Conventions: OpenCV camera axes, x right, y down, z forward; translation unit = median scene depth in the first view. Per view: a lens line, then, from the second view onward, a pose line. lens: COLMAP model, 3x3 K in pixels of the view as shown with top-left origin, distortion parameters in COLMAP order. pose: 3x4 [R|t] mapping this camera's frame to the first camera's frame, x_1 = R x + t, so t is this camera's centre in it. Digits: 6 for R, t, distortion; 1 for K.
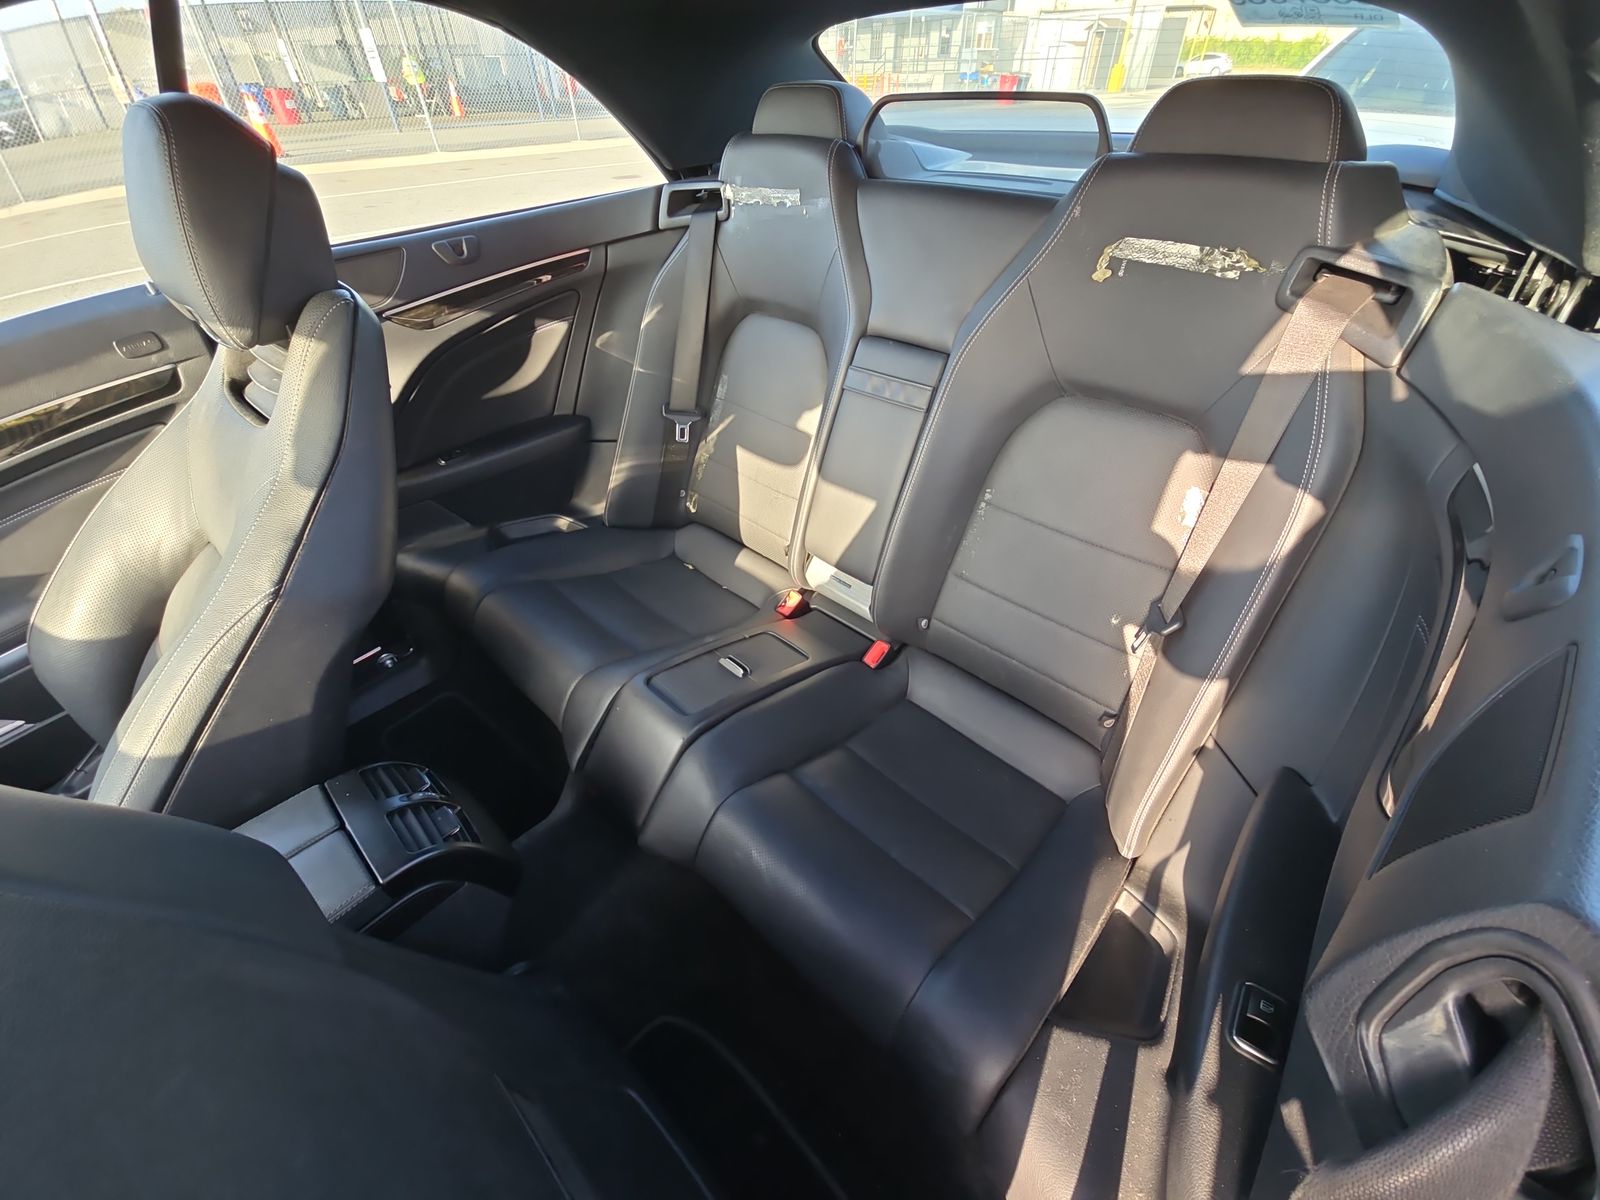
lens RADIAL K [[652.9, 0, 800.0], [0, 652.9, 600.0], [0, 0, 1]] dist [0.000768, -0.000126]
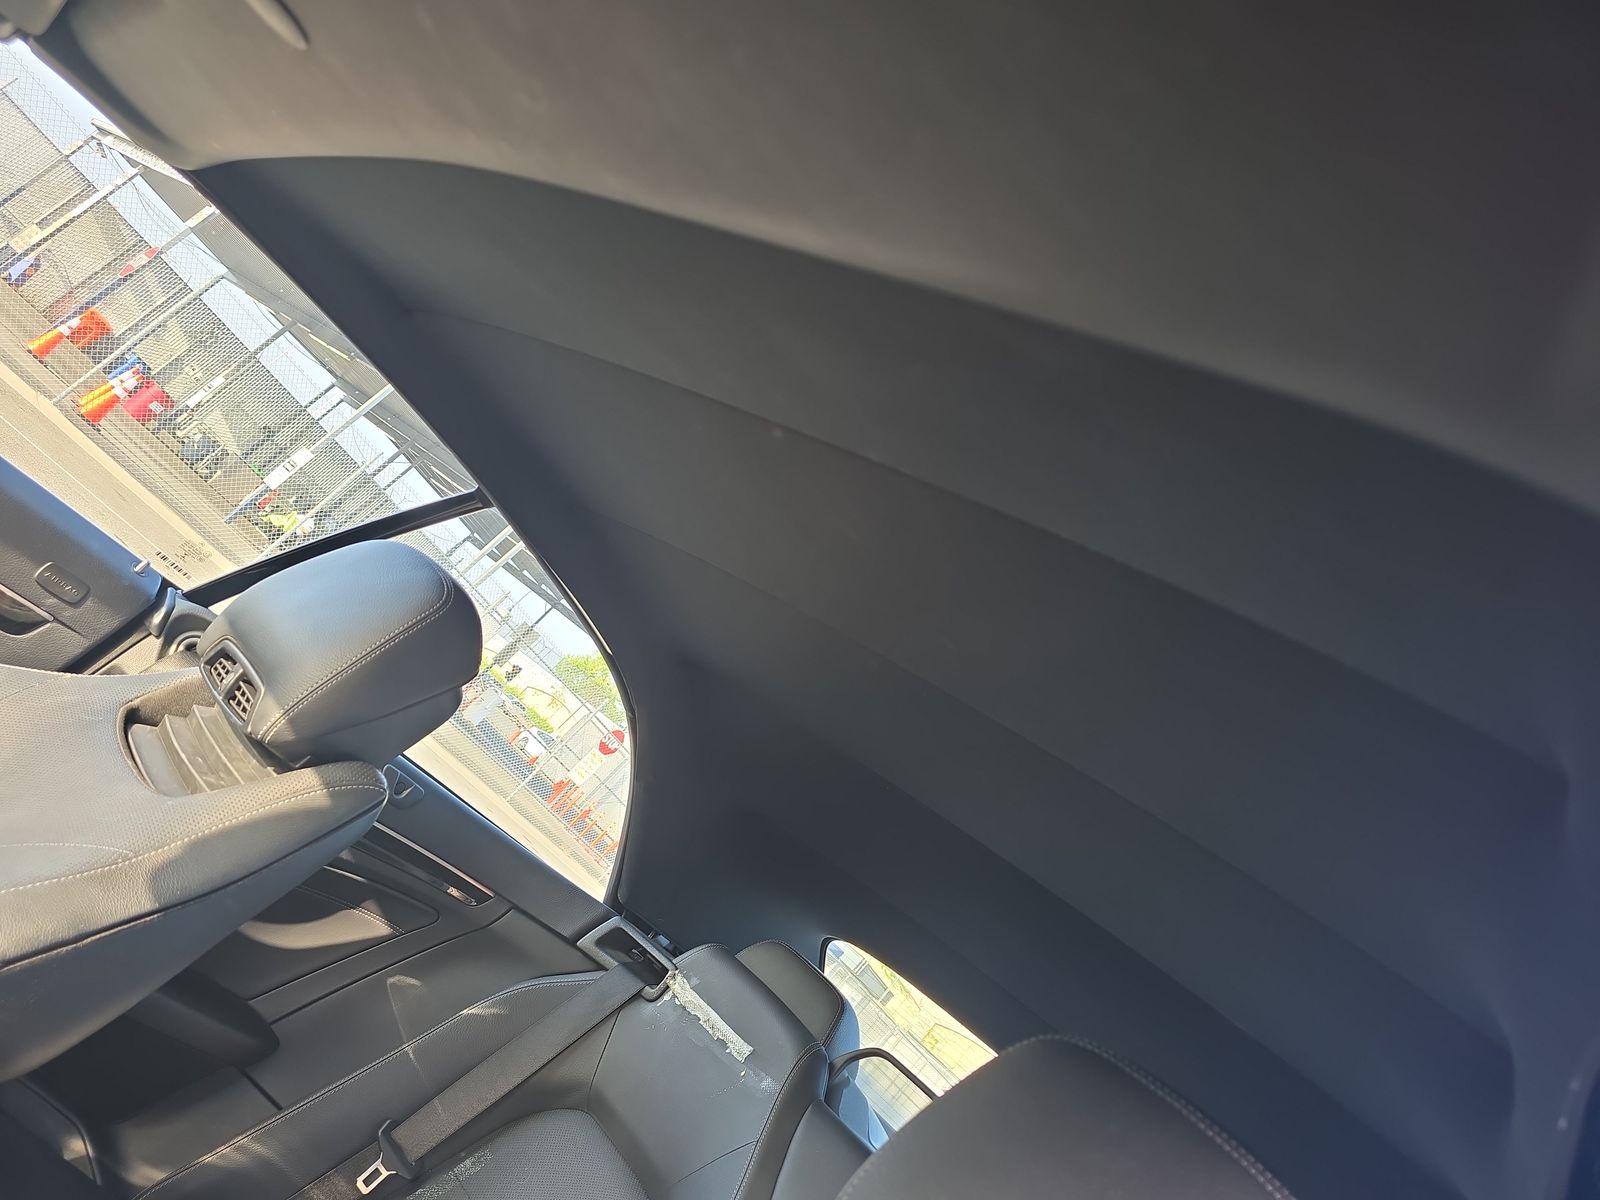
lens RADIAL K [[1101.5, 0, 800.0], [0, 1101.5, 600.0], [0, 0, 1]] dist [0.035020, -0.031283]
pose [[0.711655, 0.701302, -0.041494, -0.257731], [-0.437391, 0.396080, -0.807347, 0.219194], [-0.549760, 0.592702, 0.588616, -0.169715]]
